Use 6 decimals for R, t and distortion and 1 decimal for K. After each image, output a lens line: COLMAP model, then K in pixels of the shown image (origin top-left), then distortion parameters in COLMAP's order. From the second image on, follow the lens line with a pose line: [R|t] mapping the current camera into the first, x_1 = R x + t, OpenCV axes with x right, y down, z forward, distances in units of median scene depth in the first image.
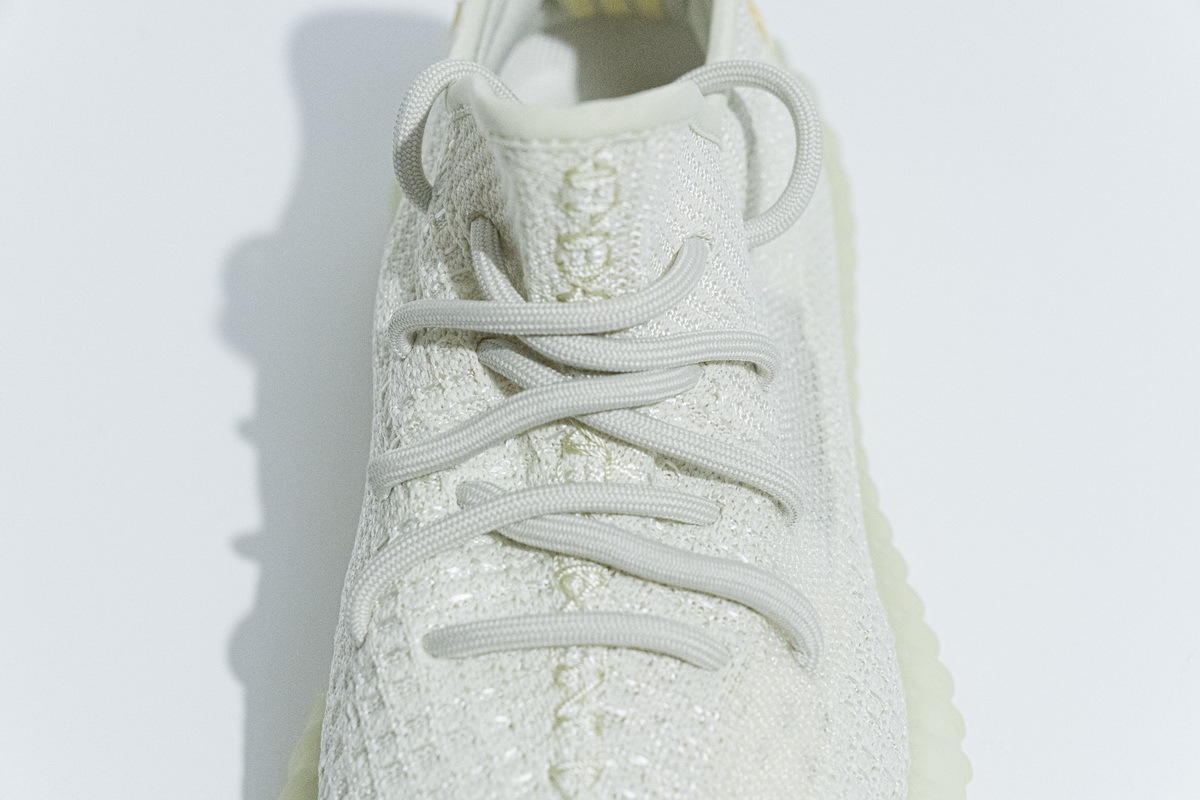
lens RADIAL K [[2436.4, 0, 595.9], [0, 2436.4, 399.6], [0, 0, 1]] dist [0.013228, 0.000000]
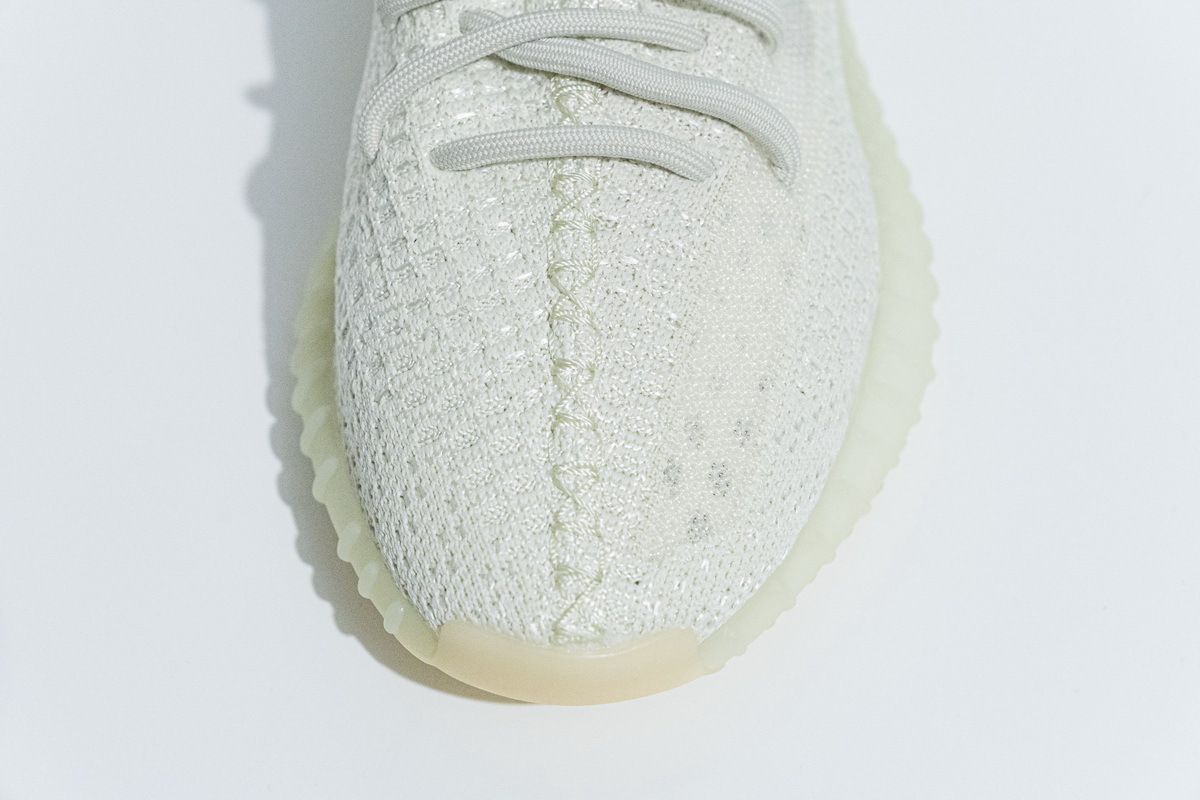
lens RADIAL K [[2436.4, 0, 597.7], [0, 2436.4, 398.0], [0, 0, 1]] dist [0.013228, 0.000000]
pose [[0.999987, -0.004039, 0.003071, -0.000403], [0.003589, 0.990915, 0.134445, 0.059634], [-0.003586, -0.134432, 0.990916, -0.084277]]
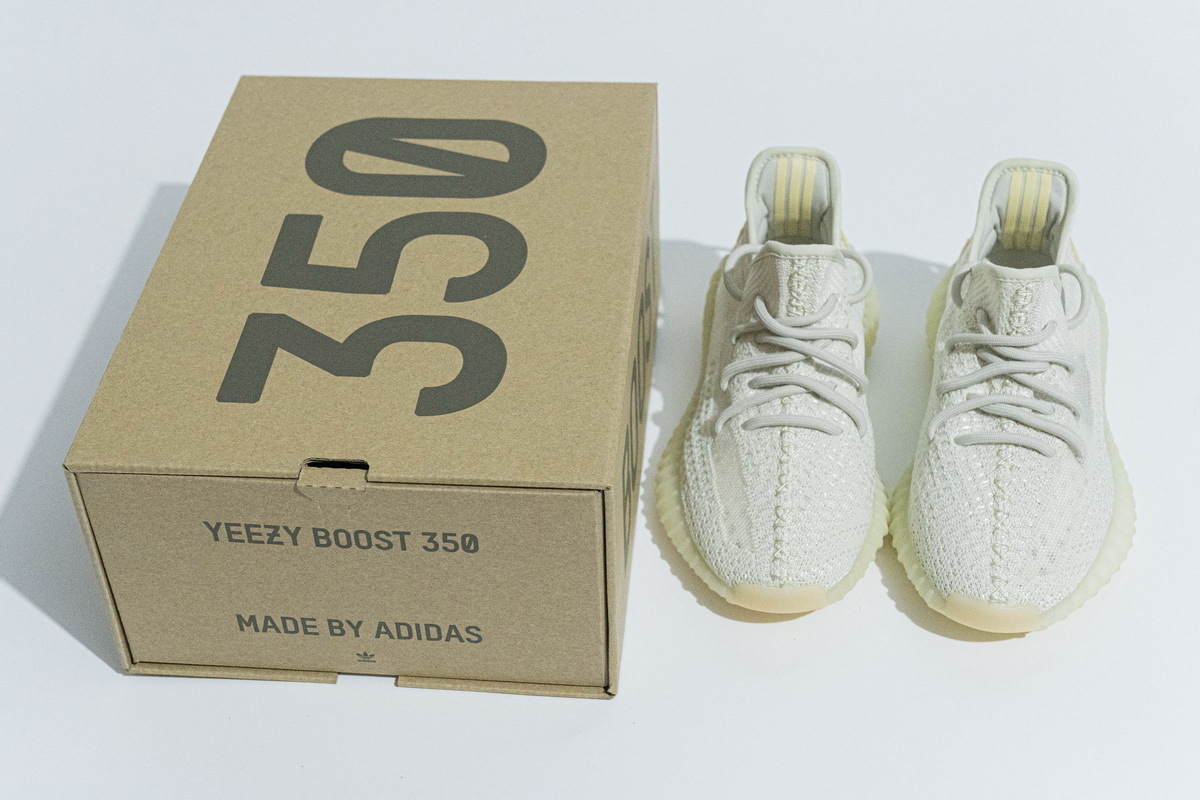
lens RADIAL K [[1692.6, 0, 600.6], [0, 1692.6, 391.3], [0, 0, 1]] dist [0.053791, 0.000000]
pose [[0.979905, 0.079546, -0.182918, -0.119183], [-0.095031, 0.992453, -0.077495, 0.244188], [0.175373, 0.093321, 0.980069, -1.187503]]
